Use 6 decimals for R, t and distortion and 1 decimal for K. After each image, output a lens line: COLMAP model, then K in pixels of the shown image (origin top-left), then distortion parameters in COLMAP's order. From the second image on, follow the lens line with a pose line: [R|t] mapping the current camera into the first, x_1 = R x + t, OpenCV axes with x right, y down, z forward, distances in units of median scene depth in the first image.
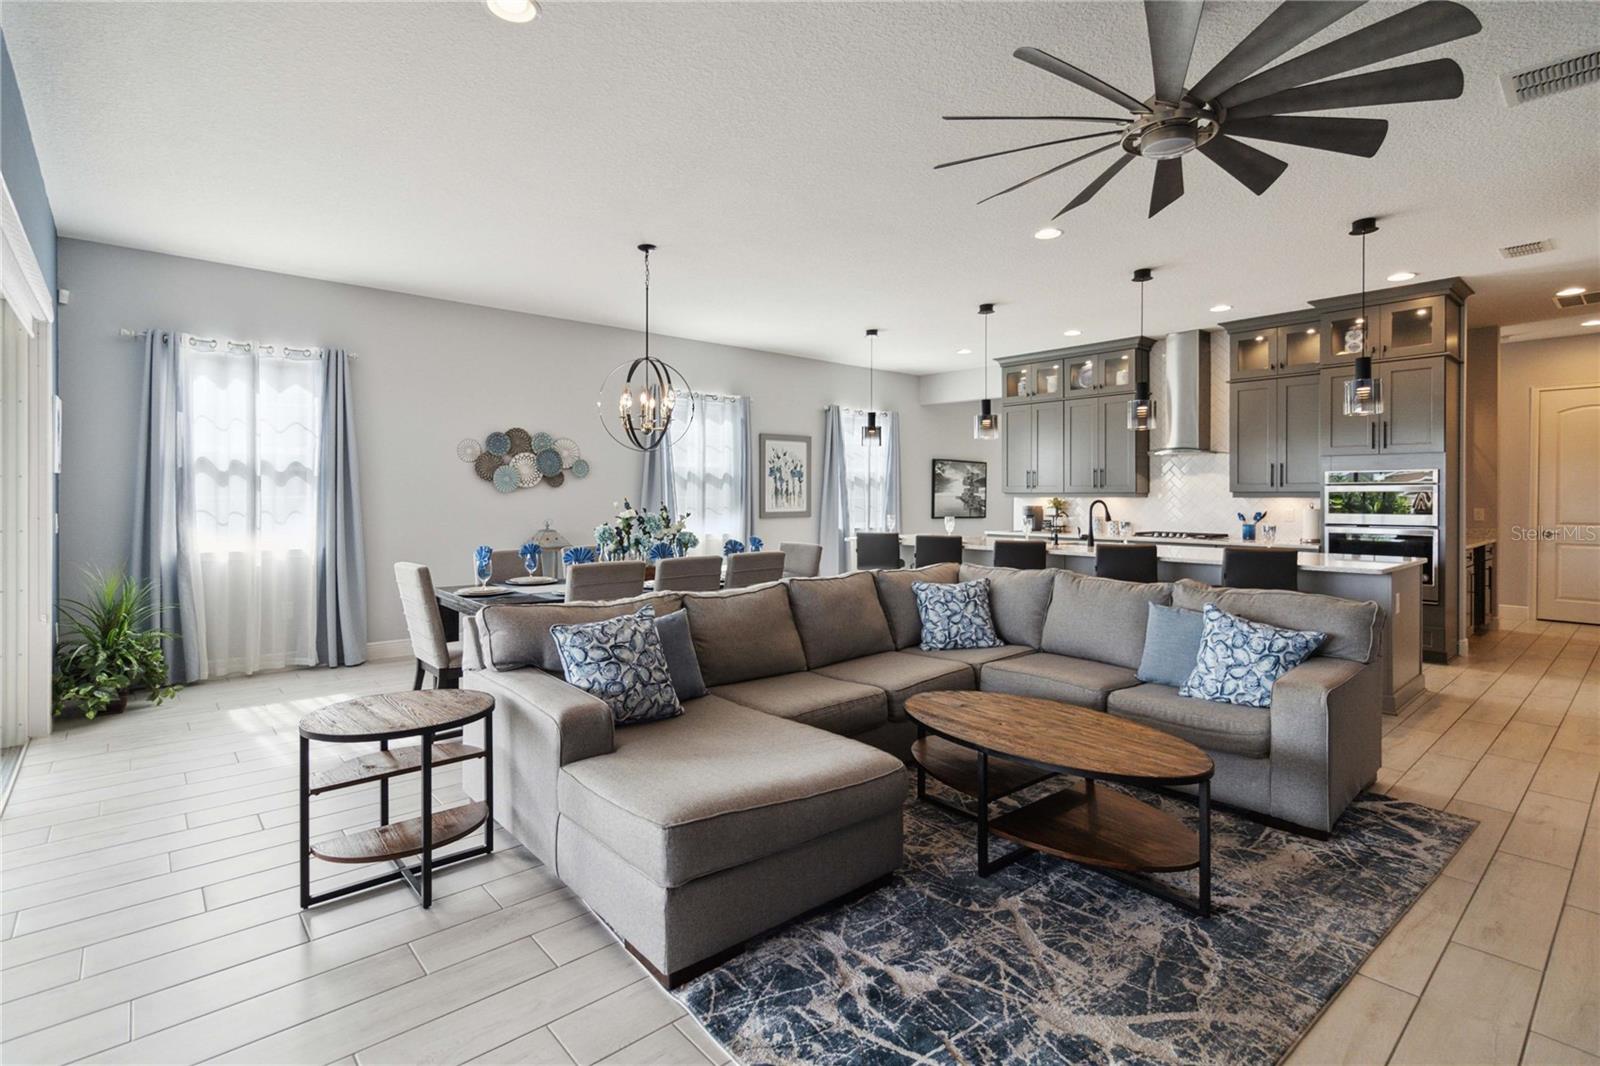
lens RADIAL K [[759.1, 0, 817.6], [0, 759.1, 498.3], [0, 0, 1]] dist [0.000079, 0.000909]
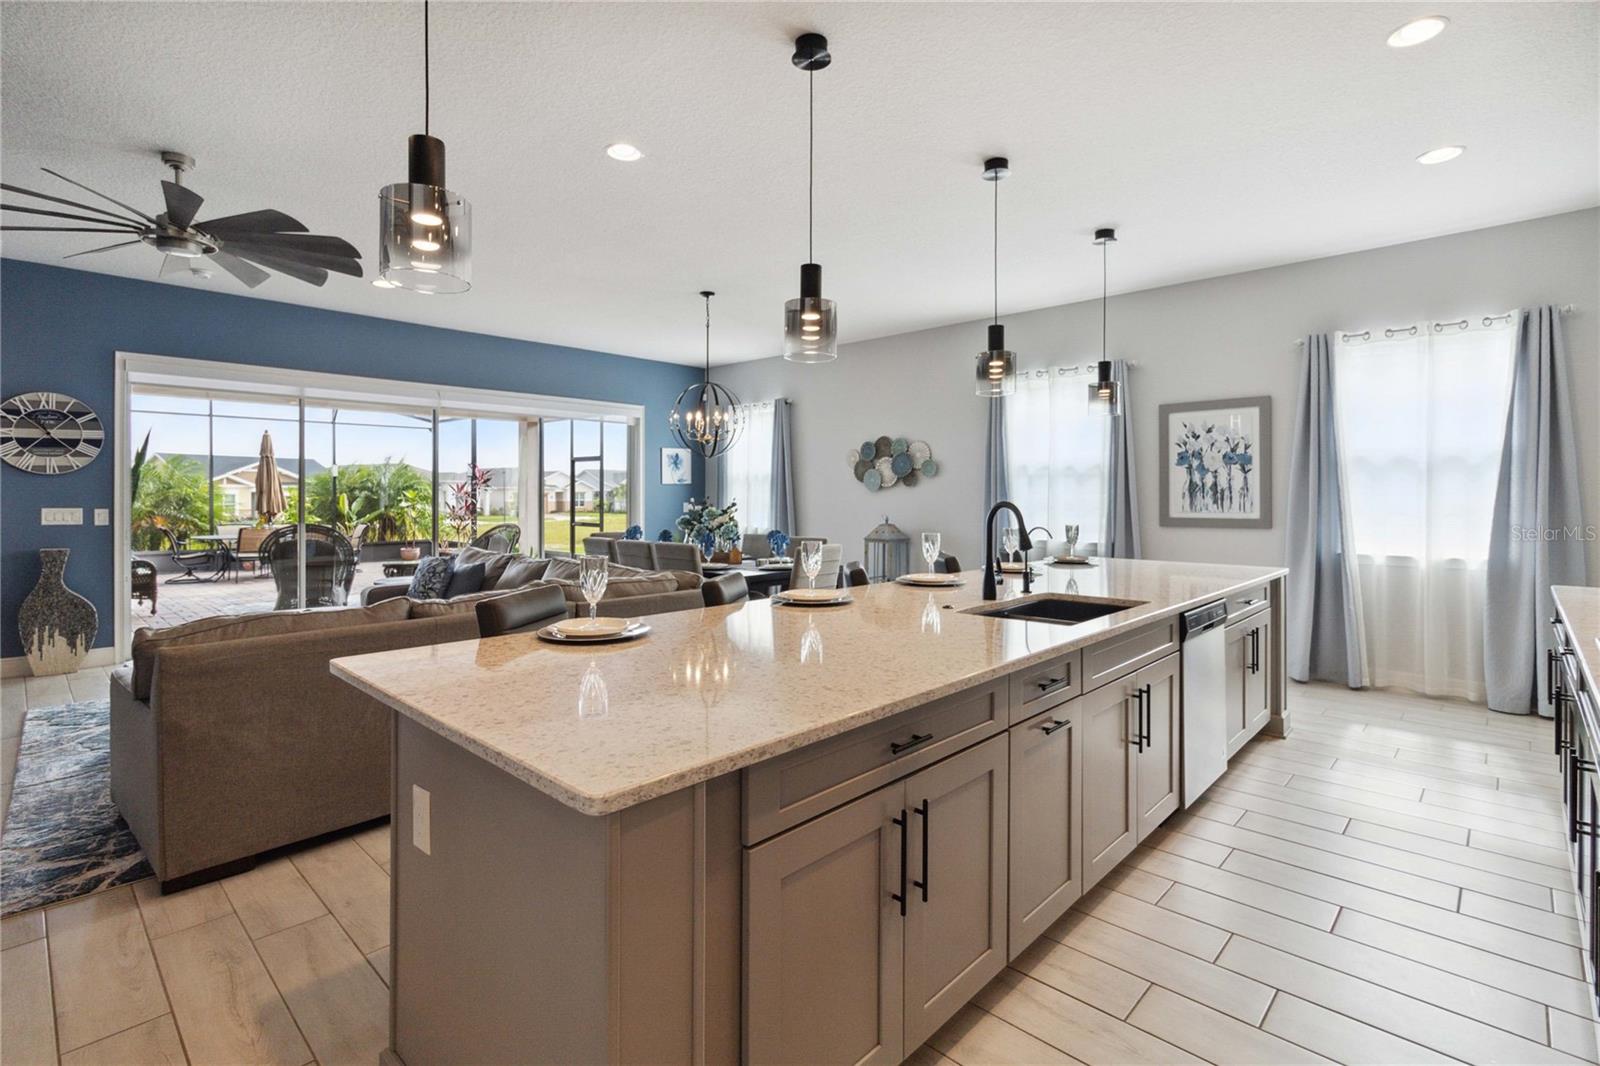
lens RADIAL K [[750.8, 0, 802.9], [0, 750.8, 498.3], [0, 0, 1]] dist [0.000366, 0.000194]
pose [[0.087116, 0.003893, -0.996191, 0.727906], [-0.004341, 0.999984, 0.003528, -0.000265], [0.996189, 0.004017, 0.087132, 0.752316]]
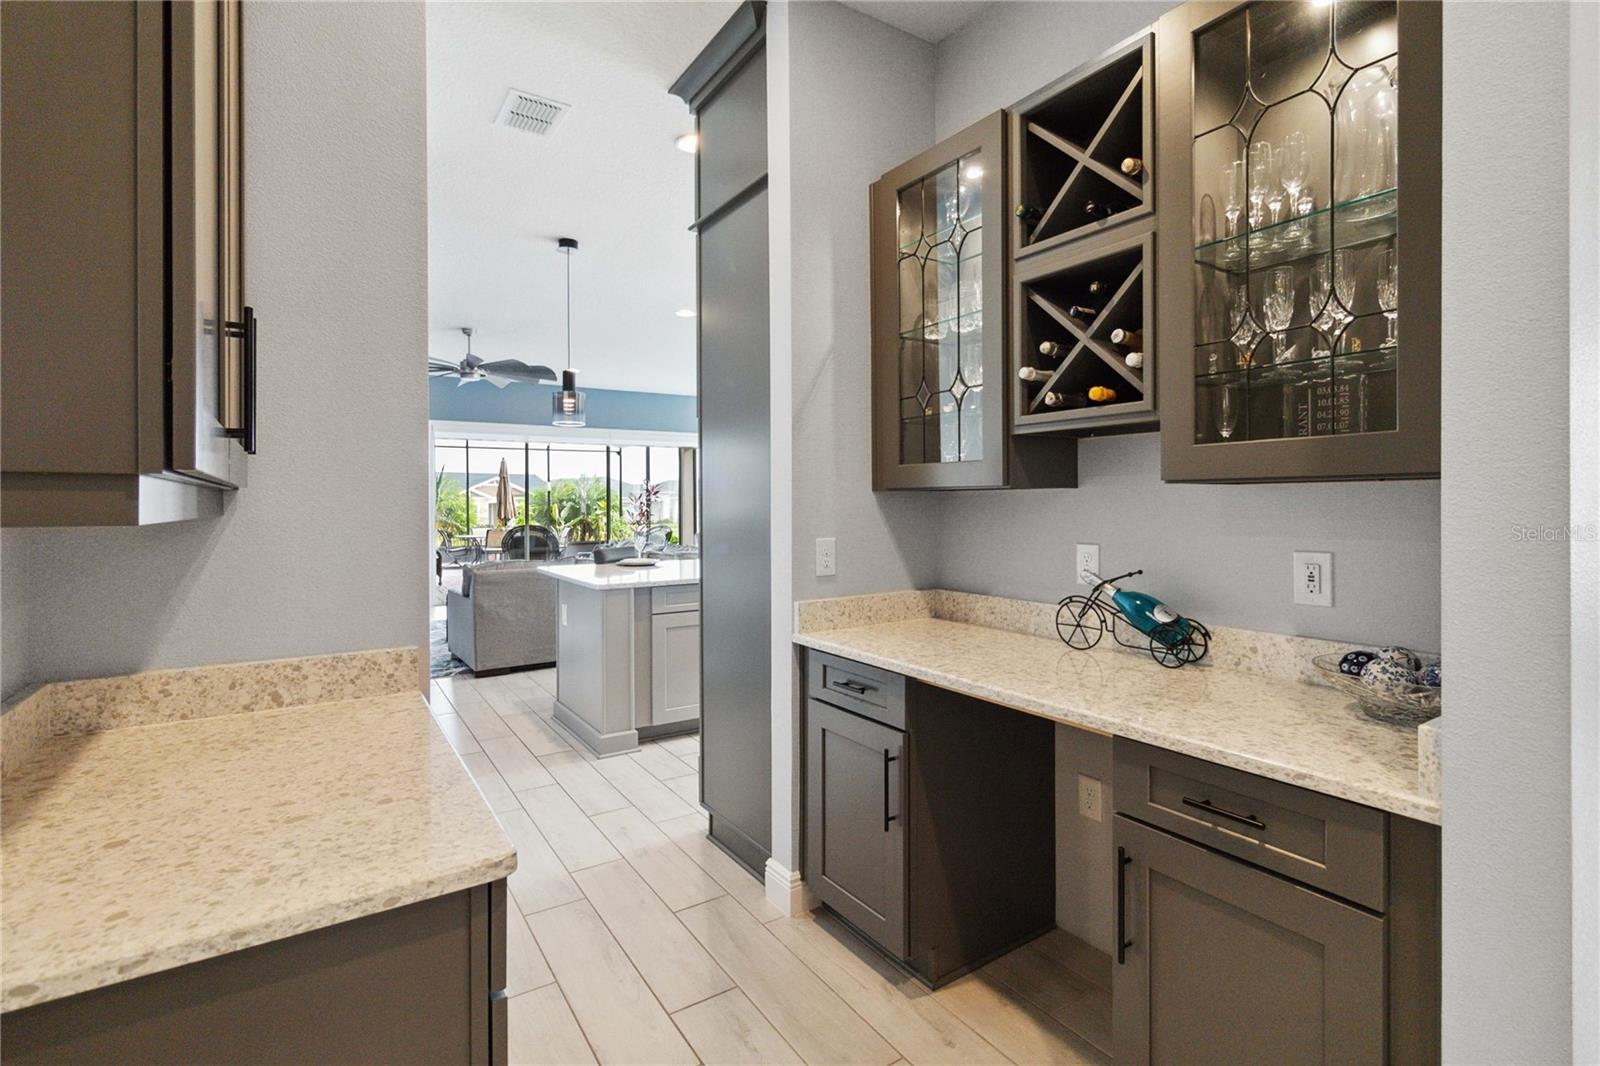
lens RADIAL K [[750.8, 0, 802.9], [0, 750.8, 498.3], [0, 0, 1]] dist [0.000366, 0.000194]
pose [[-0.148288, -0.005258, -0.988930, 1.089254], [0.003419, 0.999977, -0.005830, -0.001937], [0.988938, -0.004245, -0.148267, 0.949442]]
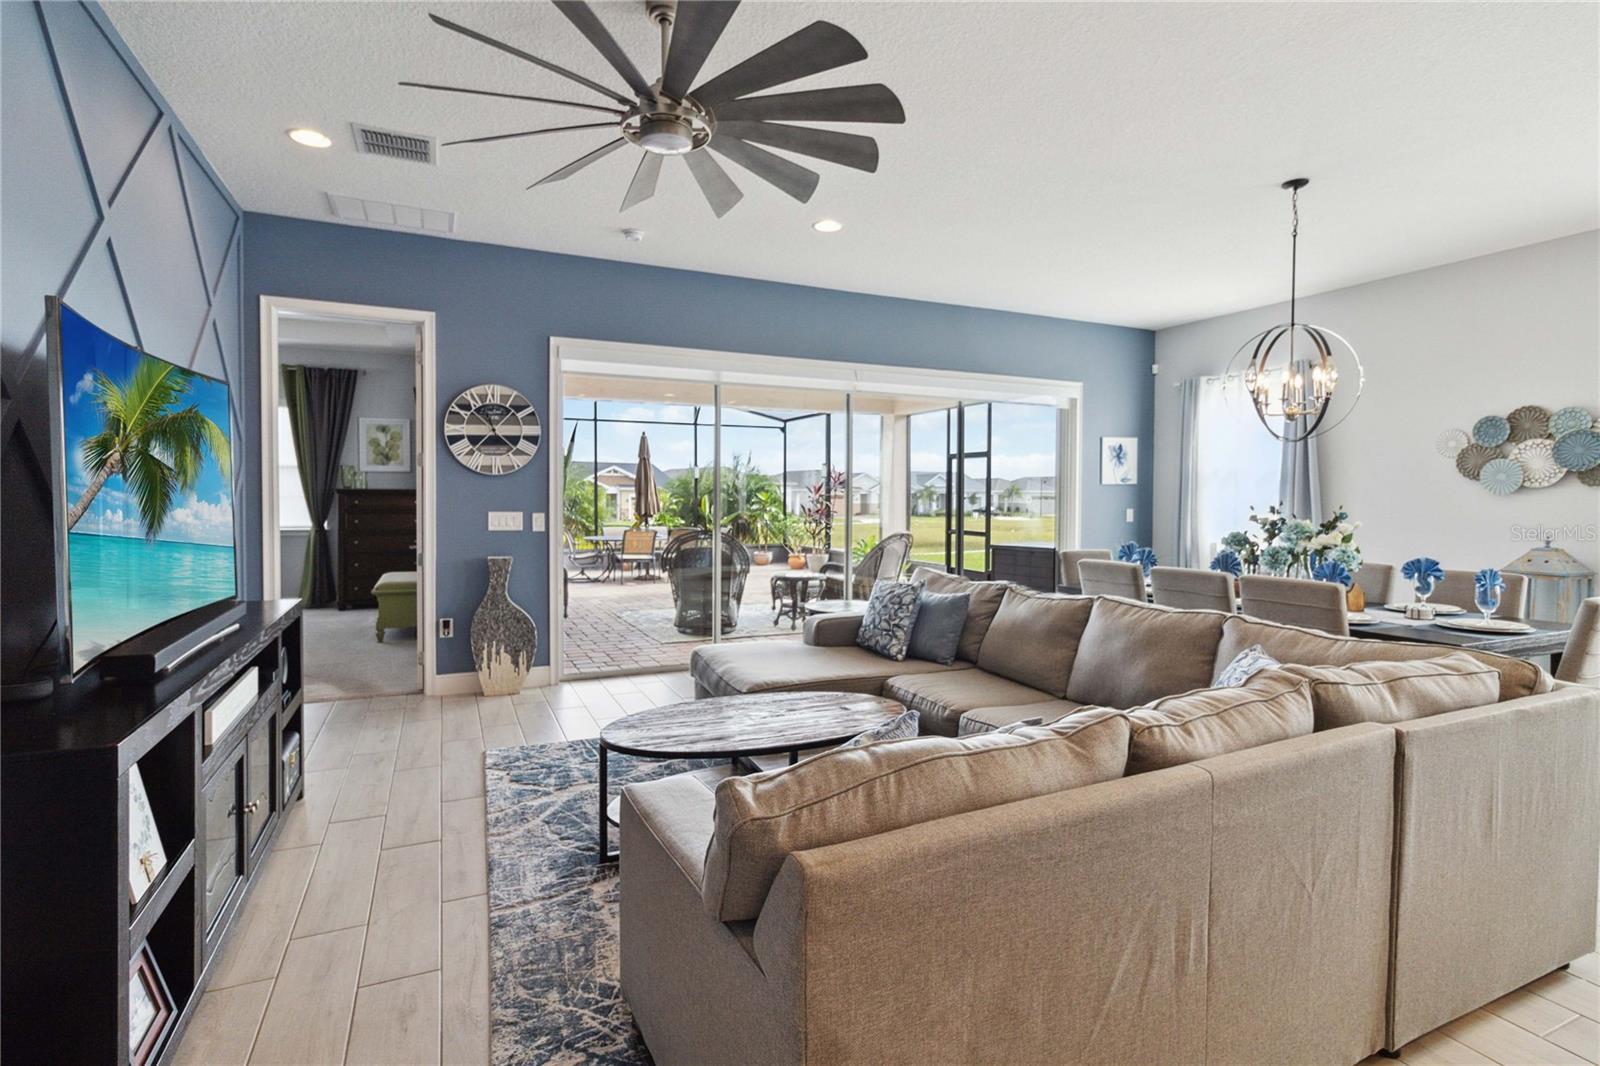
lens RADIAL K [[781.8, 0, 801.8], [0, 781.8, 517.5], [0, 0, 1]] dist [-0.002753, -0.000302]
pose [[-0.290990, 0.024185, -0.956420, 0.508733], [-0.007308, 0.999595, 0.027500, -0.001097], [0.956698, 0.014992, -0.290696, 0.536164]]
